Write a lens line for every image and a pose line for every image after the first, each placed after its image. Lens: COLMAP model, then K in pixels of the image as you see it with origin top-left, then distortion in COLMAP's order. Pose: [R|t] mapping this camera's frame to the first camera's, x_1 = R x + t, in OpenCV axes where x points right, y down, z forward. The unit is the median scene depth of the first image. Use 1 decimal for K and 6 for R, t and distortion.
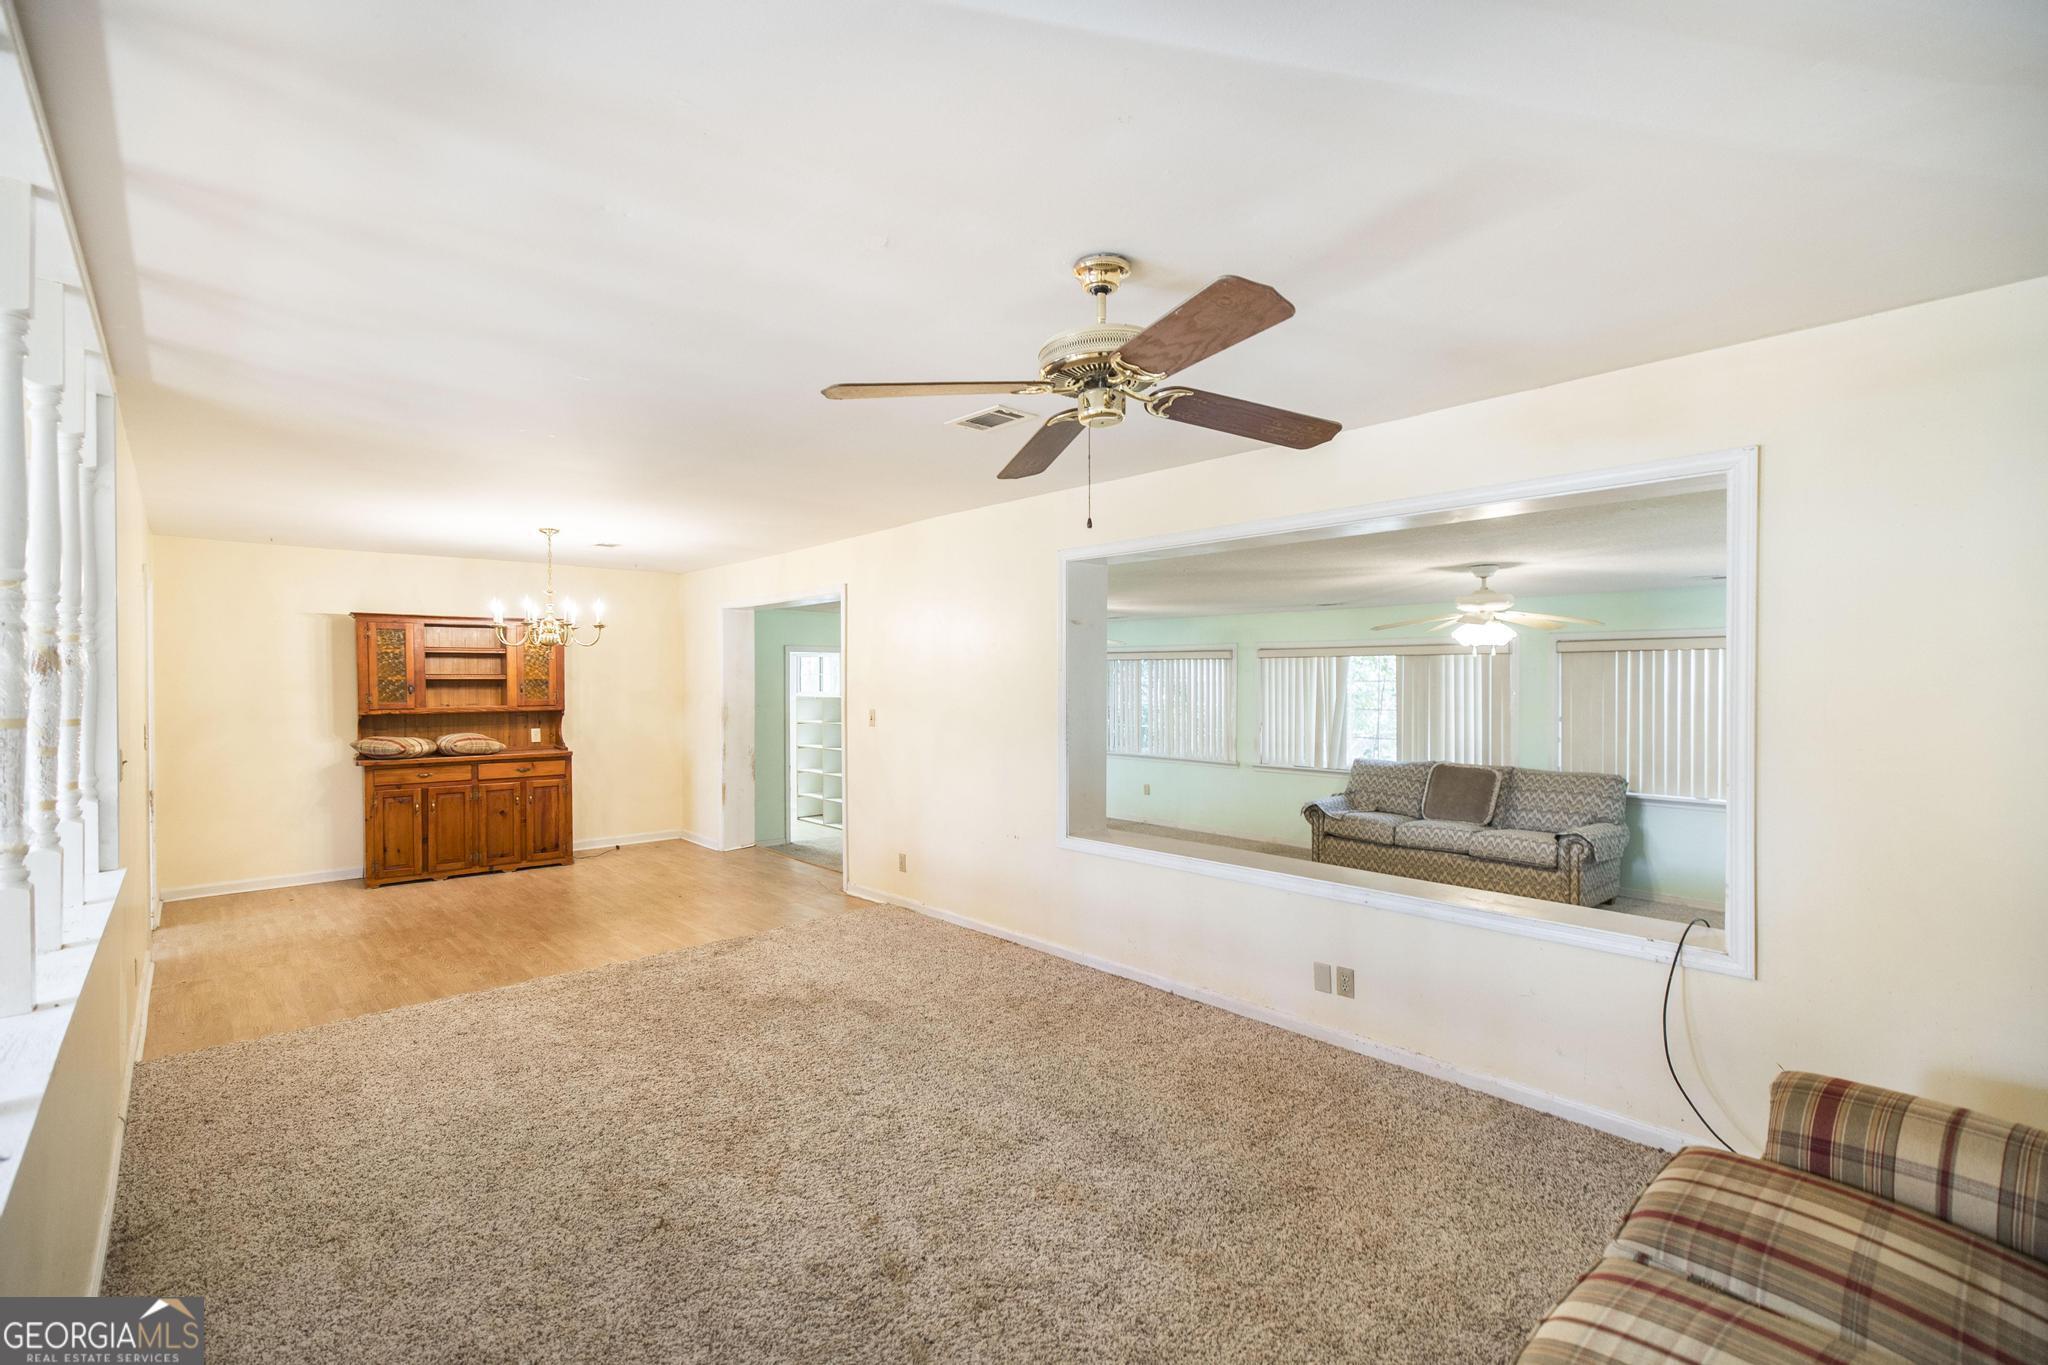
lens RADIAL K [[893.5, 0, 1024.0], [0, 893.5, 682.5], [0, 0, 1]] dist [-0.026262, -0.000062]
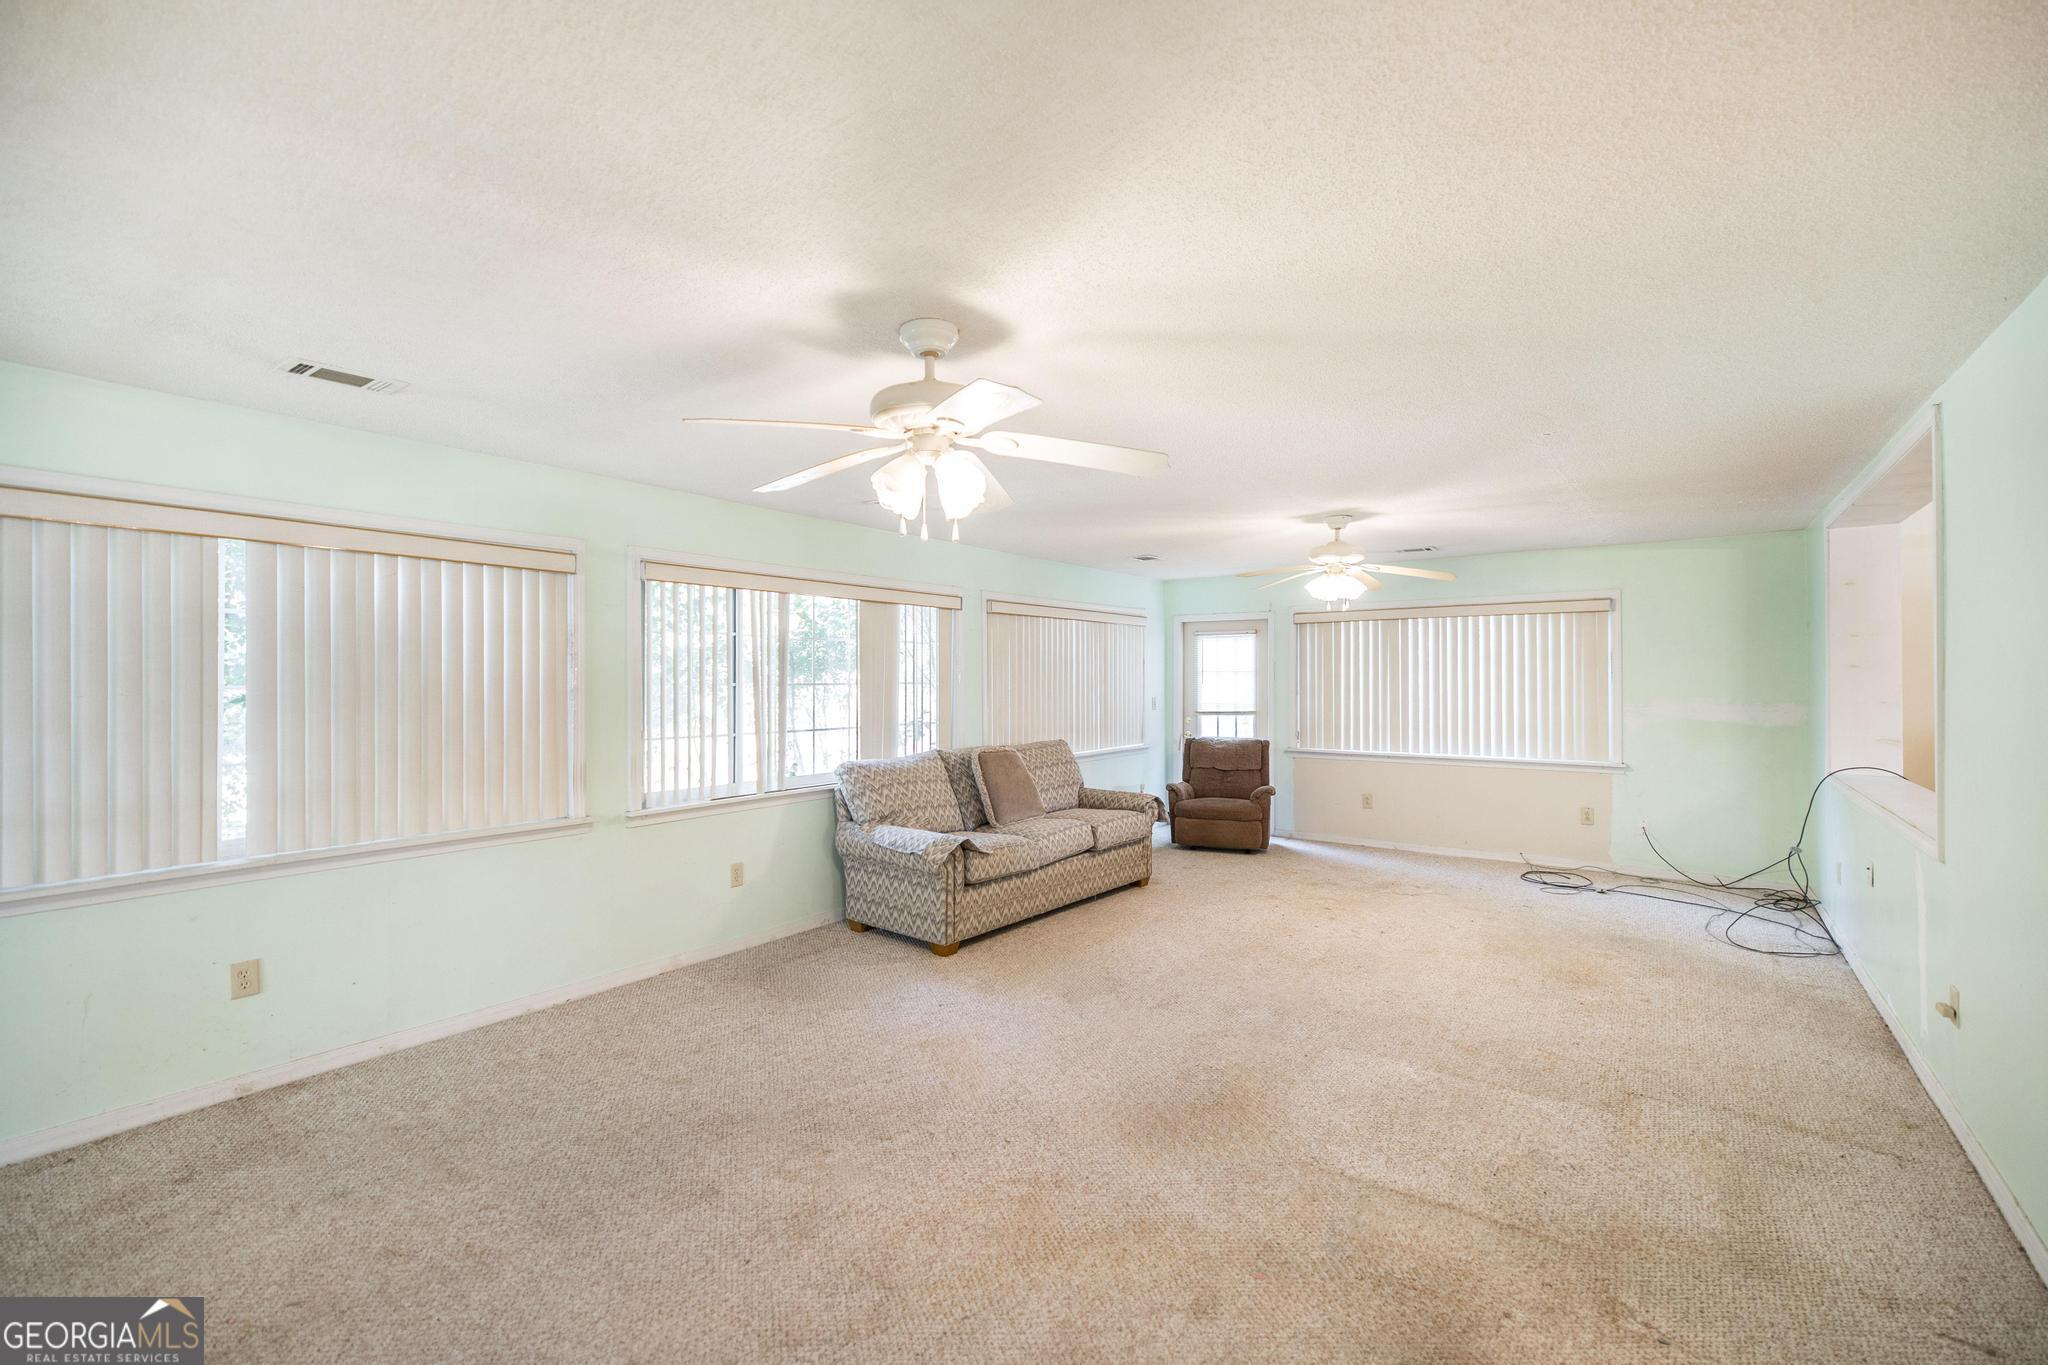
lens RADIAL K [[885.1, 0, 1022.6], [0, 885.1, 648.6], [0, 0, 1]] dist [-0.000149, -0.000155]
pose [[-0.168411, 0.021573, 0.985481, -0.265296], [0.006783, 0.999762, -0.020726, 0.024742], [-0.985694, 0.003194, -0.168517, 1.102715]]
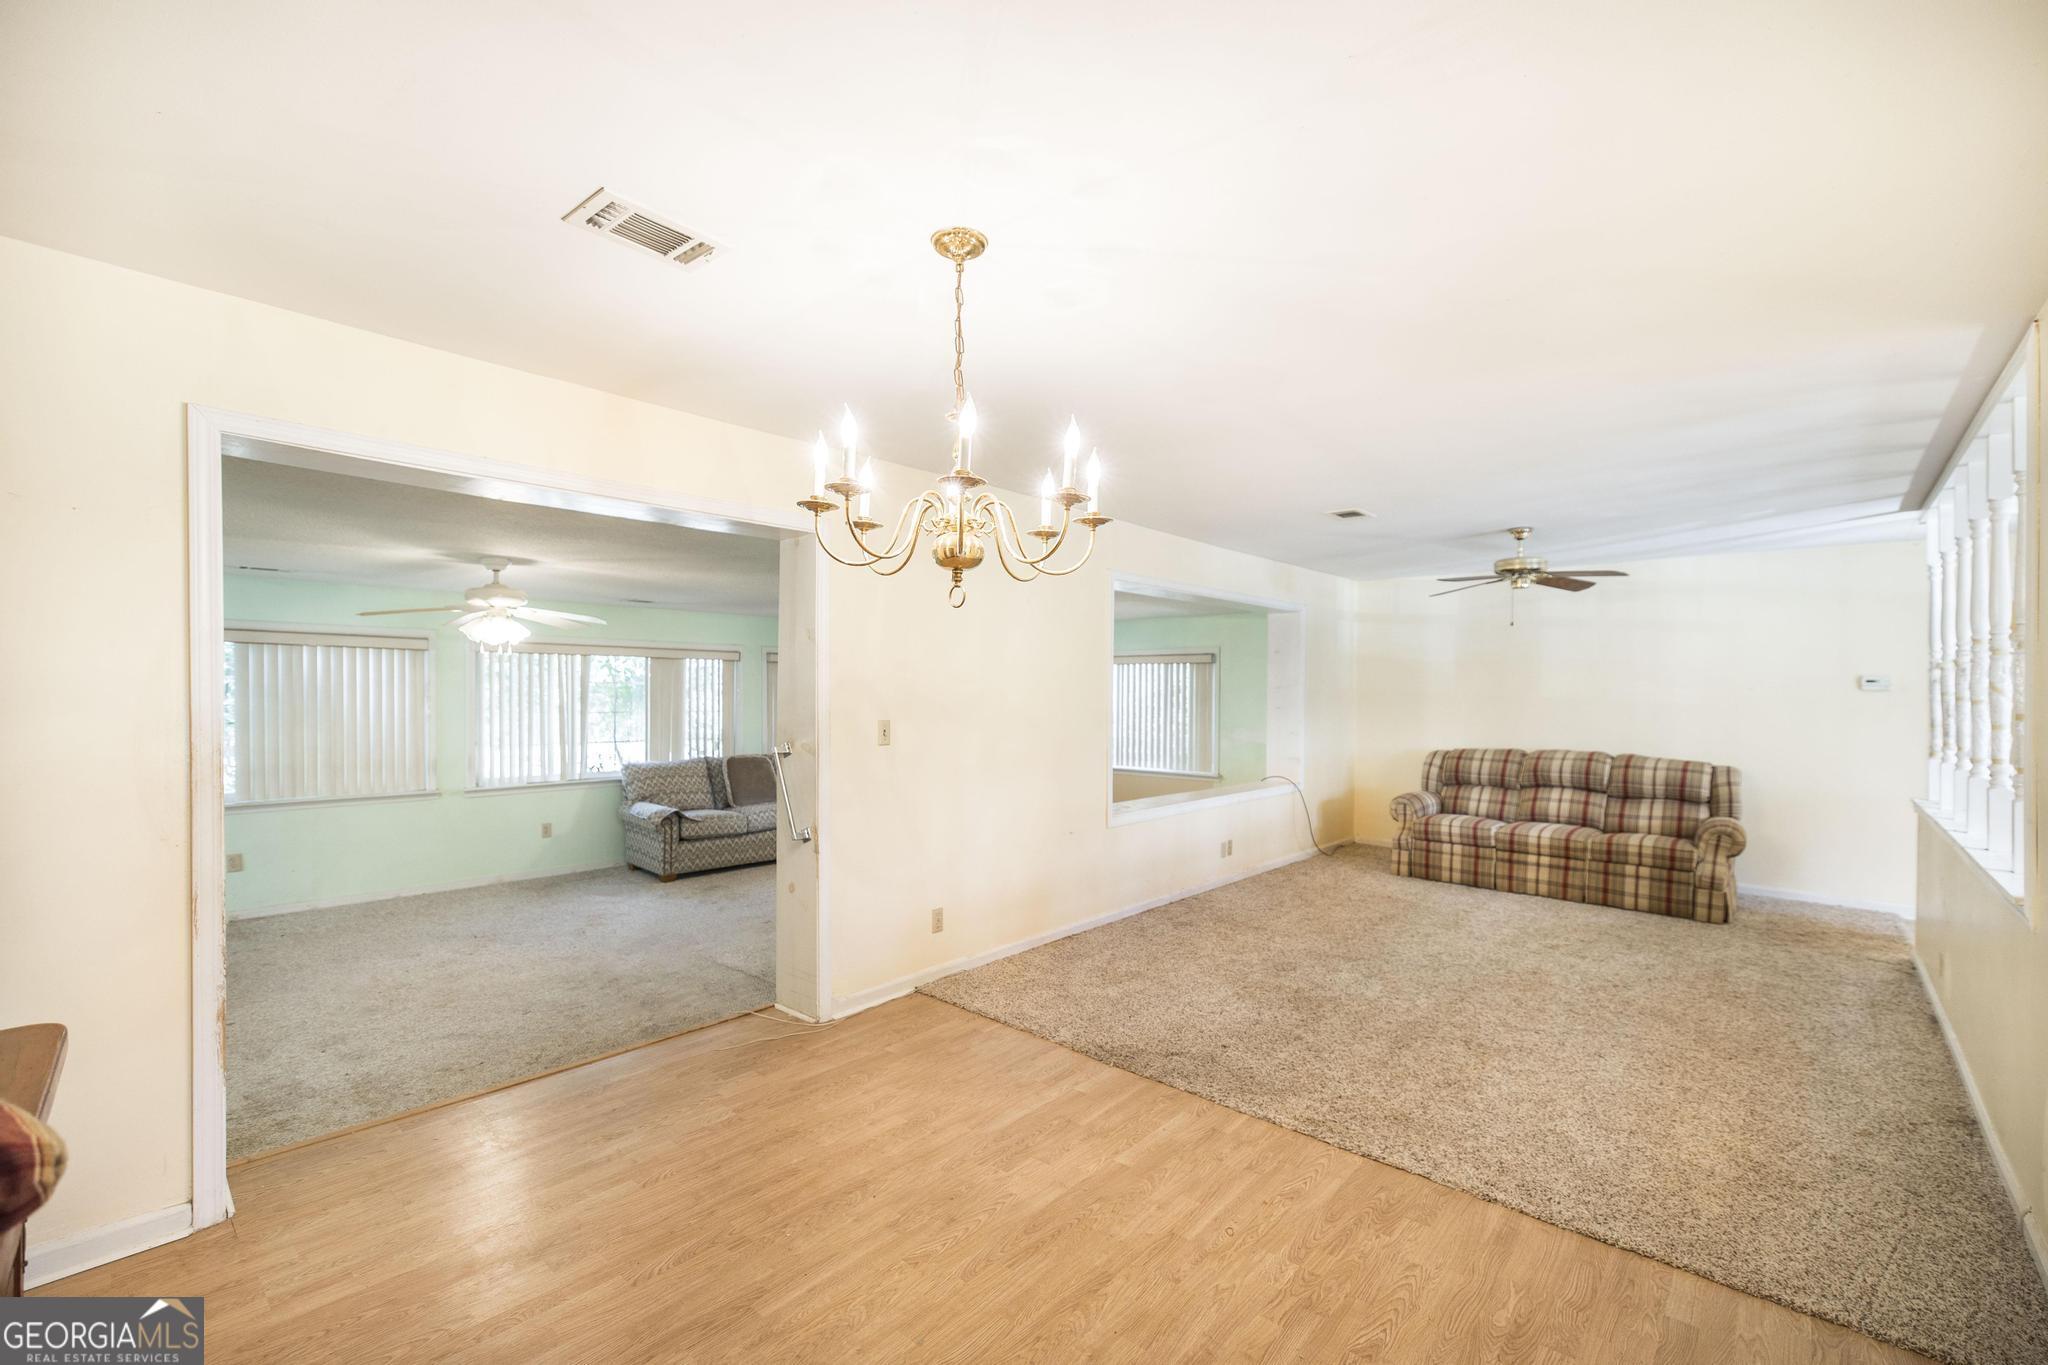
lens RADIAL K [[875.5, 0, 1028.3], [0, 875.5, 669.6], [0, 0, 1]] dist [-0.000995, -0.000145]
pose [[-0.088182, 0.015960, 0.995977, -0.657929], [-0.000926, 0.999870, -0.016104, 0.001923], [-0.996104, -0.002343, -0.088155, 0.739673]]
